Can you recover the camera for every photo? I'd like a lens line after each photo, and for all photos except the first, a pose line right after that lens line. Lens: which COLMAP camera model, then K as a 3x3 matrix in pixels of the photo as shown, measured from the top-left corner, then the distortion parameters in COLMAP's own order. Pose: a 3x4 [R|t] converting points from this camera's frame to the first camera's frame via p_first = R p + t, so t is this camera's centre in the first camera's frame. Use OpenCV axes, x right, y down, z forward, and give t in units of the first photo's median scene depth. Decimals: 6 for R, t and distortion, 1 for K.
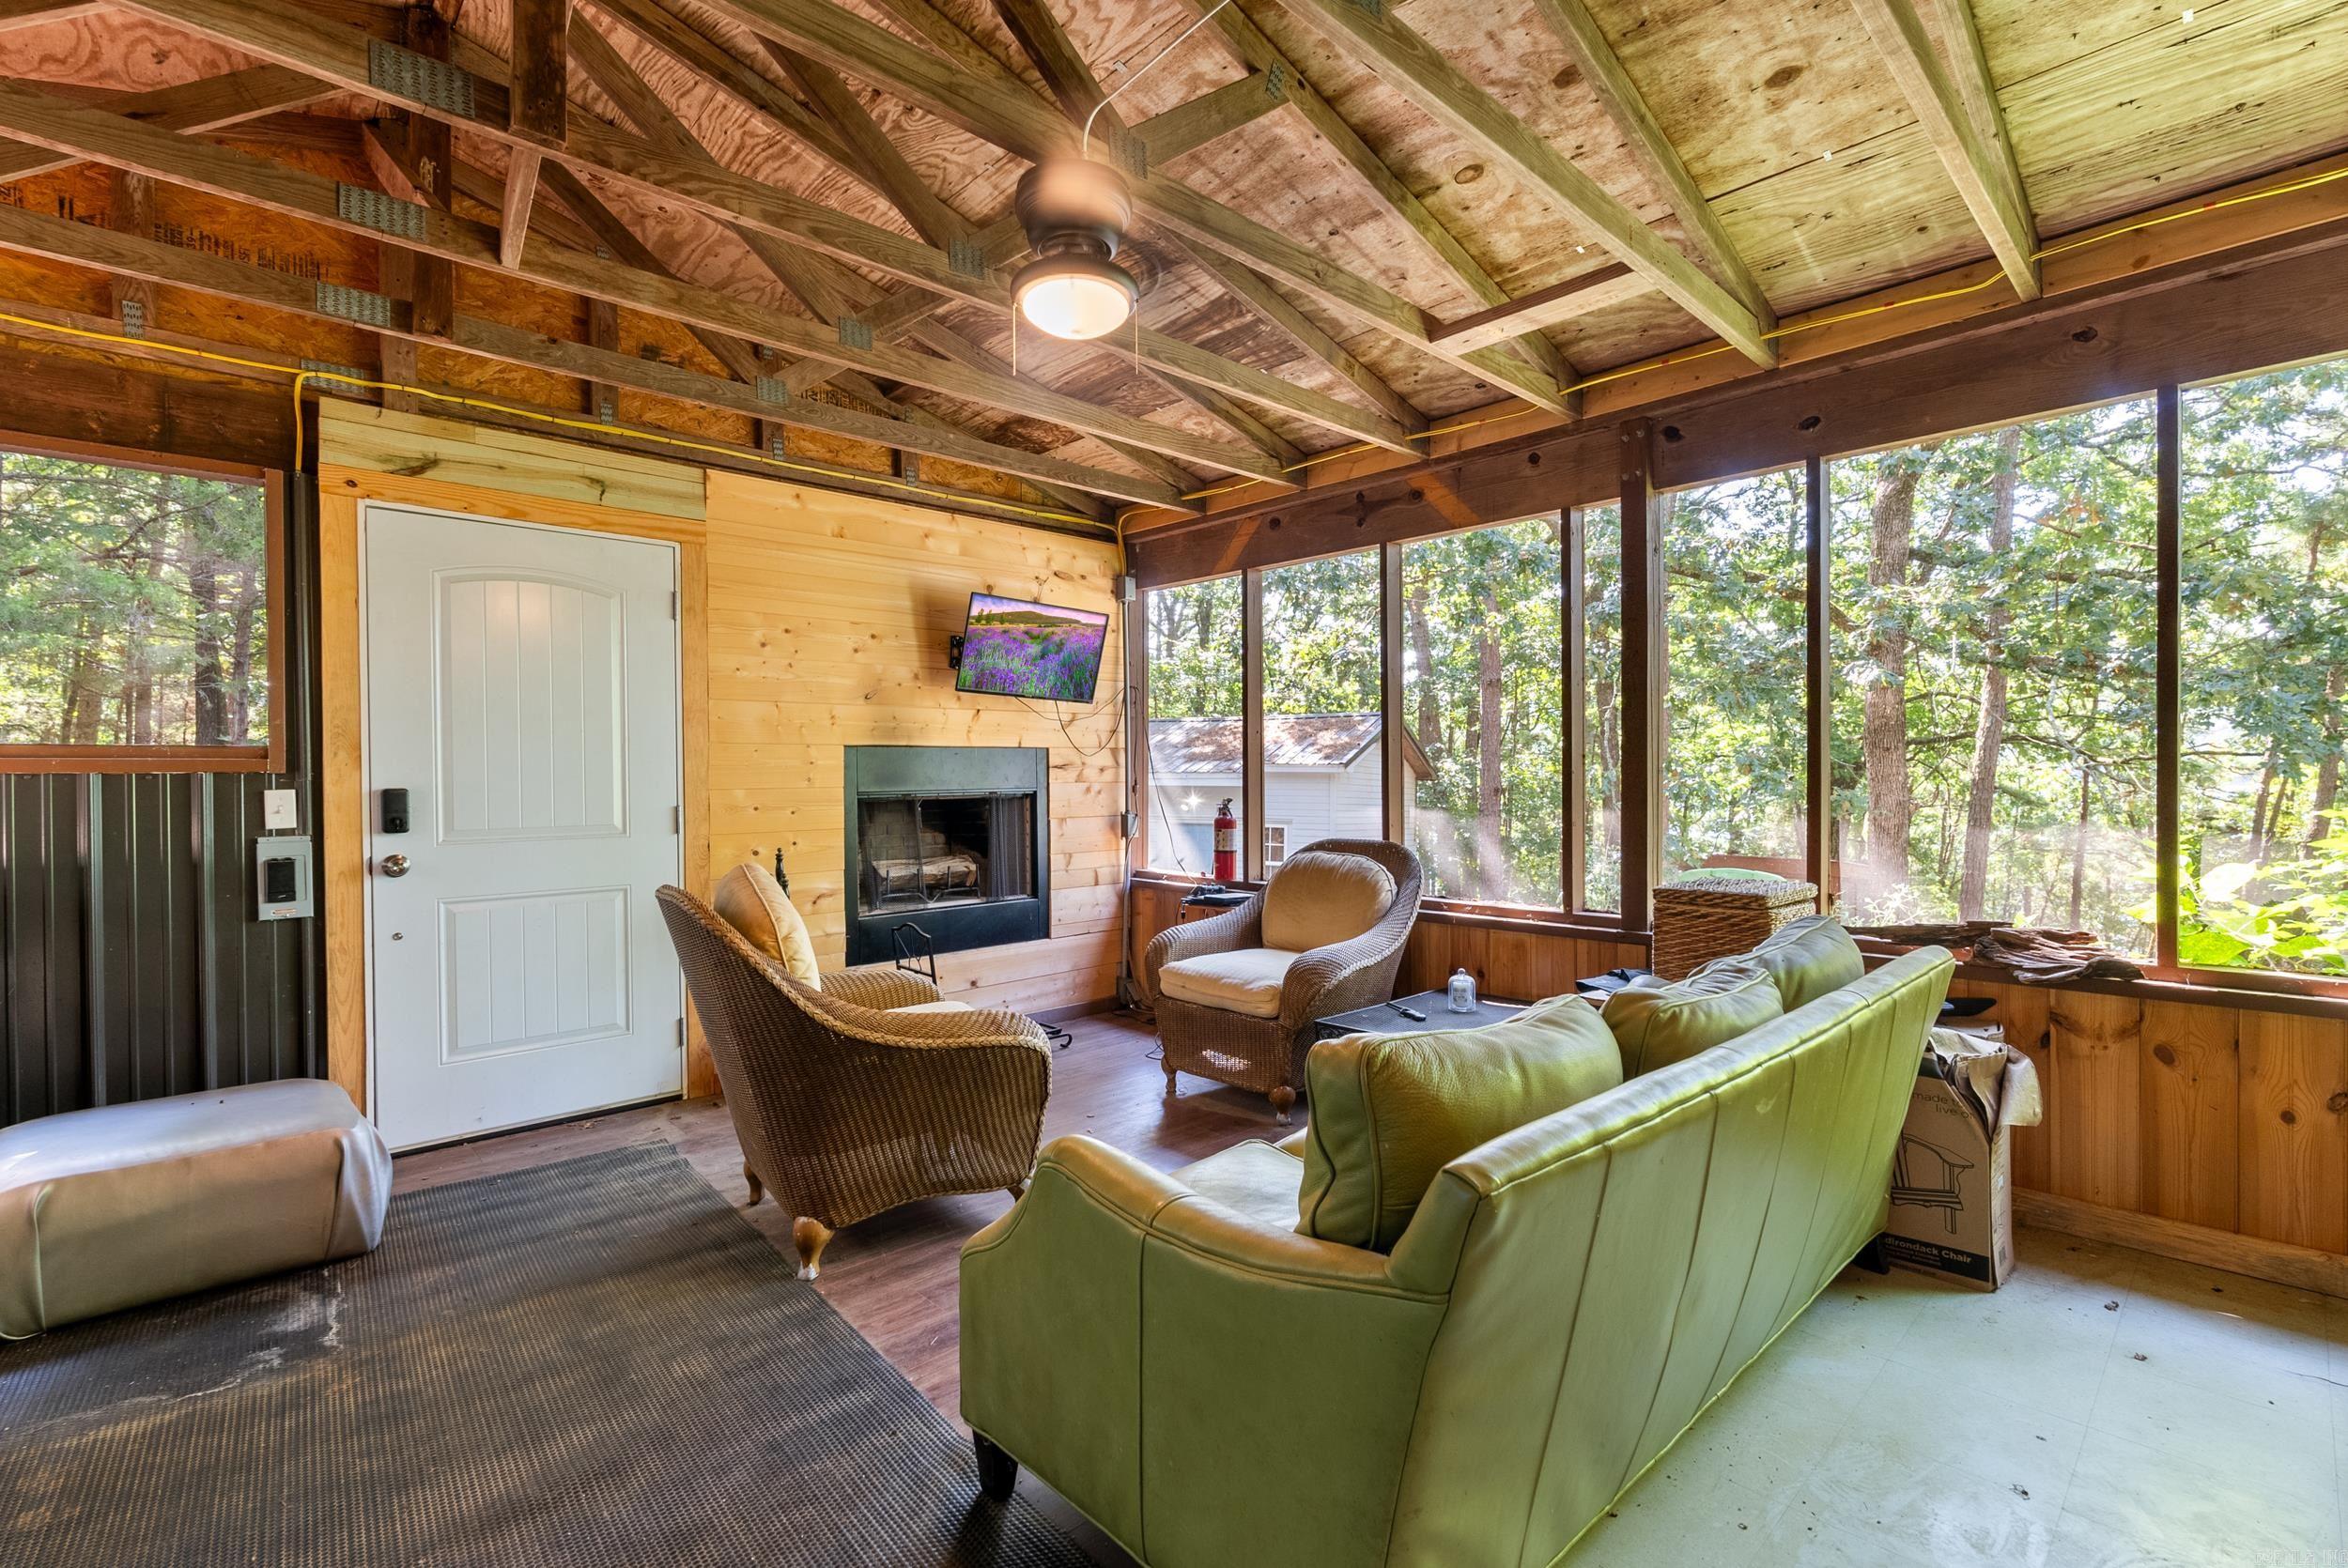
lens RADIAL K [[1033.0, 0, 1174.0], [0, 1033.0, 784.0], [0, 0, 1]] dist [-0.005112, 0.000629]
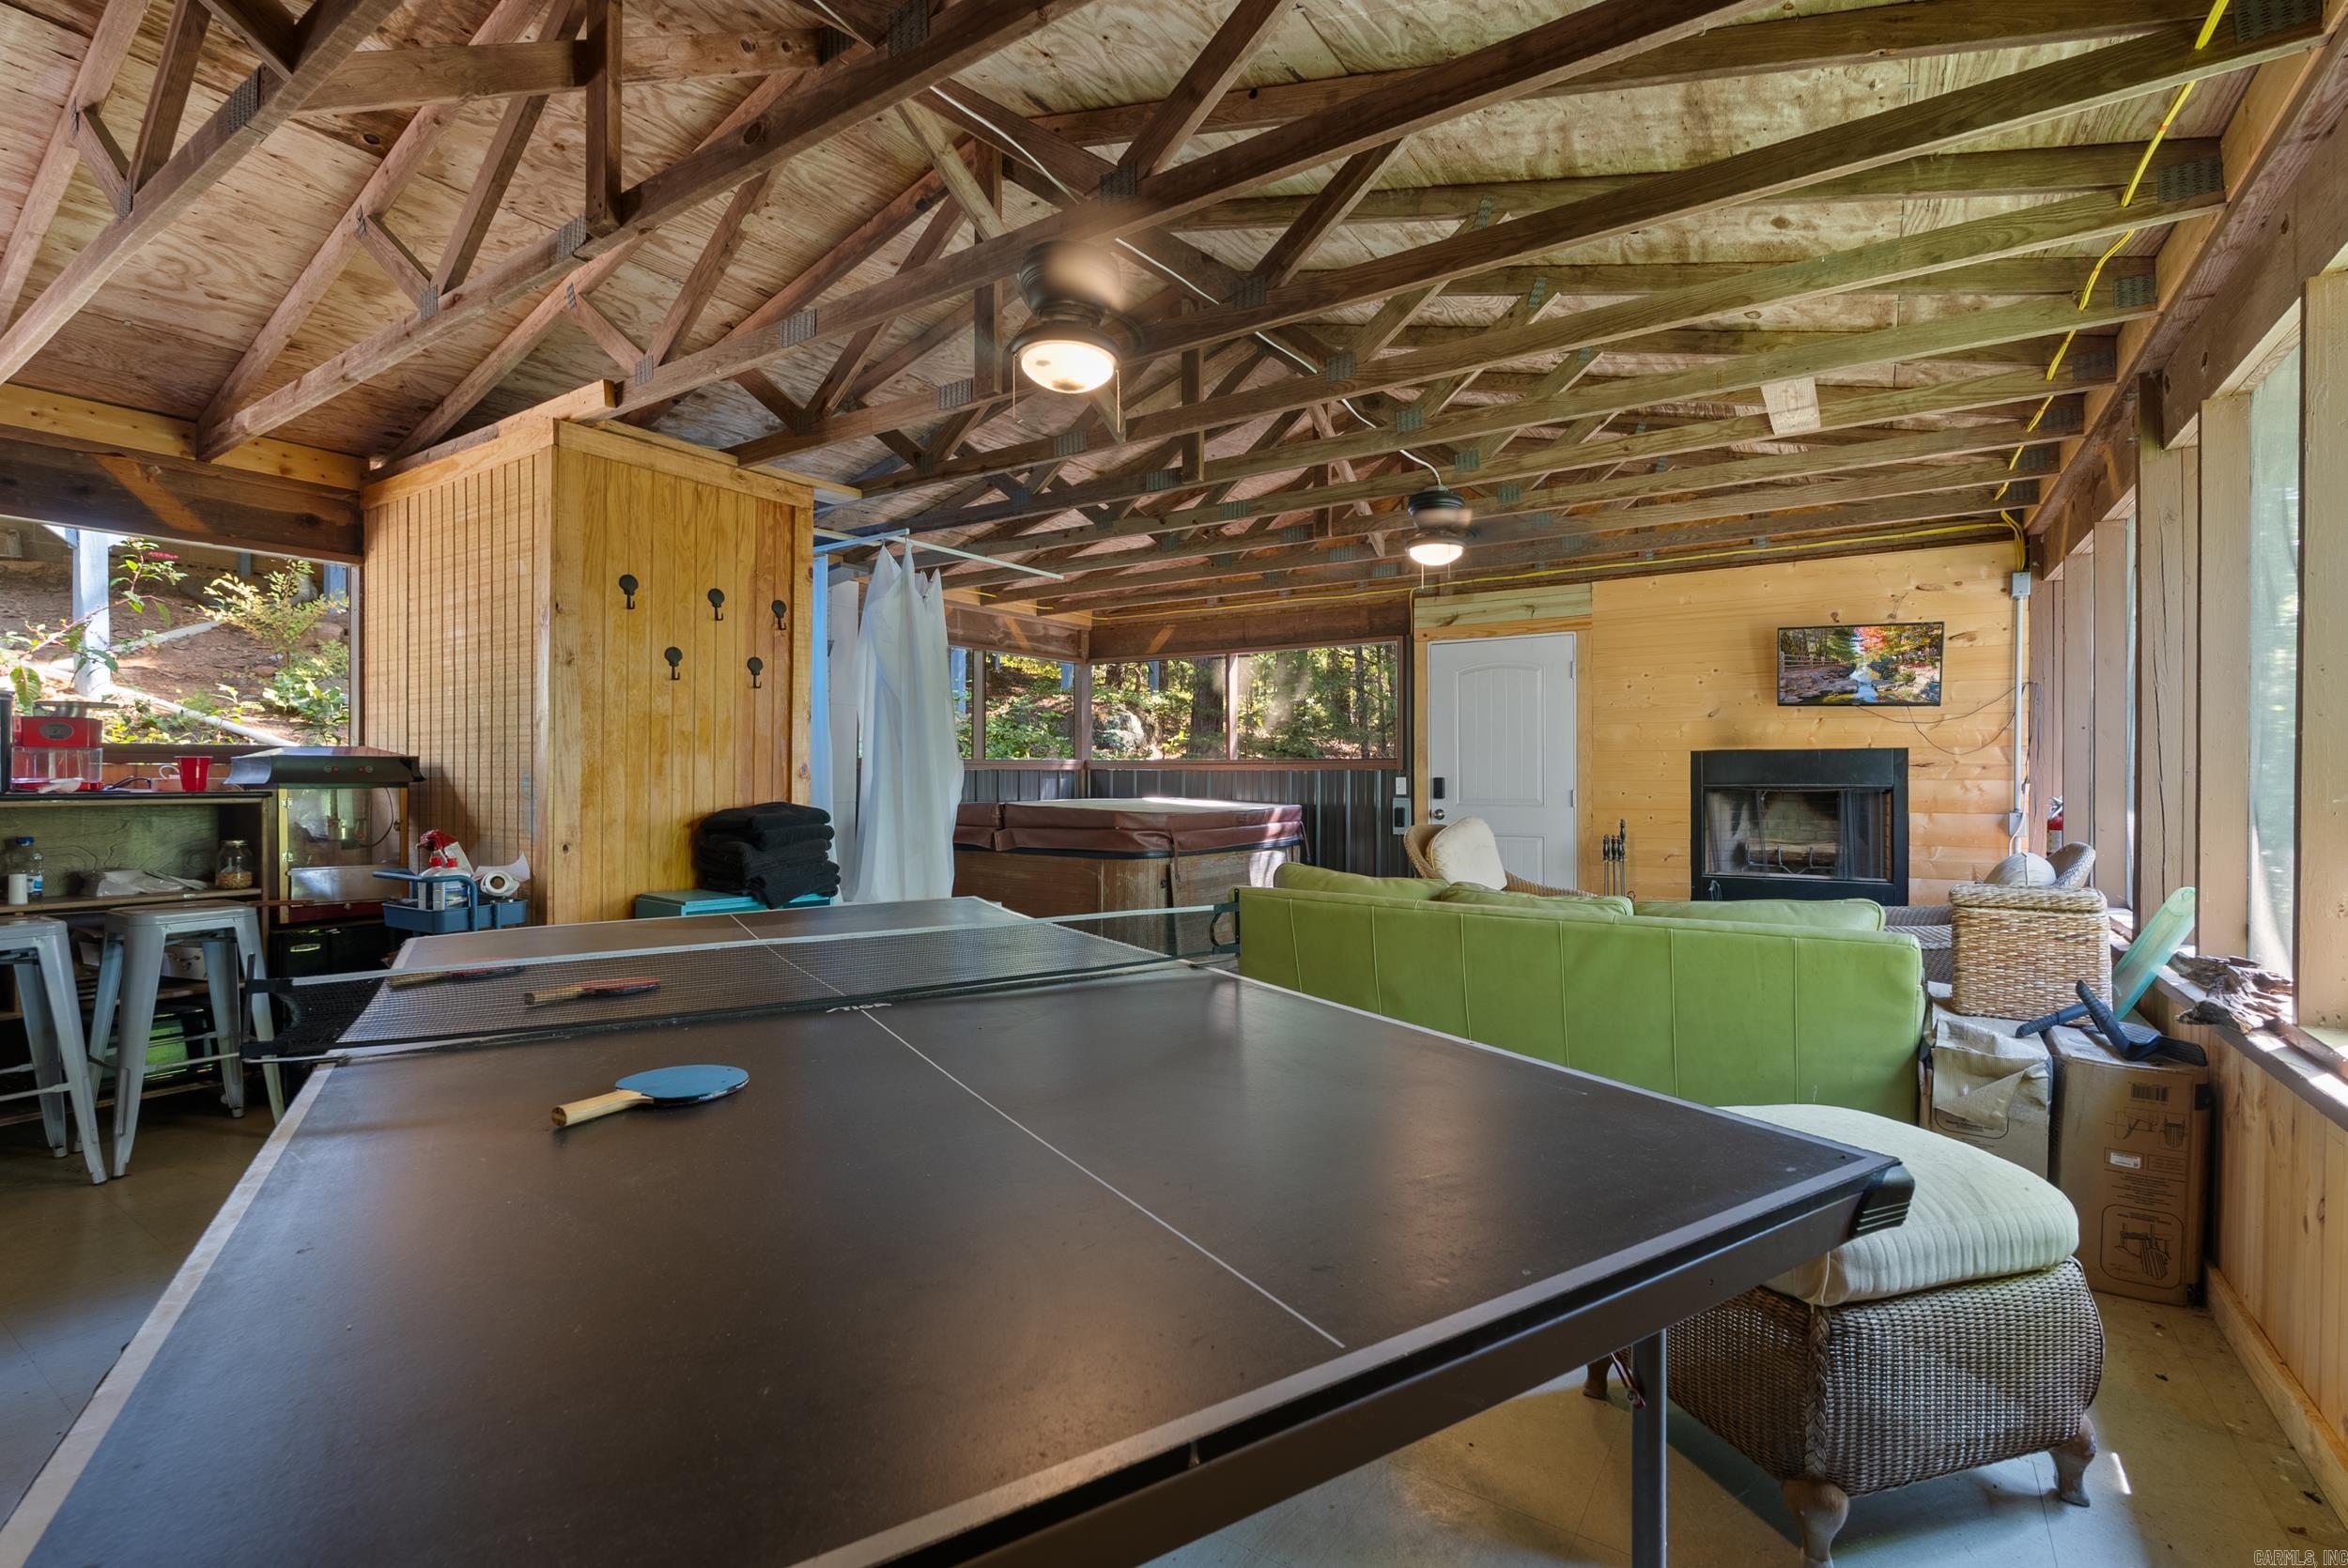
lens RADIAL K [[1033.0, 0, 1174.0], [0, 1033.0, 784.0], [0, 0, 1]] dist [-0.005112, 0.000629]
pose [[0.242909, 0.017059, -0.969899, 1.153913], [-0.009781, 0.999838, 0.015136, -0.008612], [0.970000, 0.005810, 0.243037, -0.032672]]
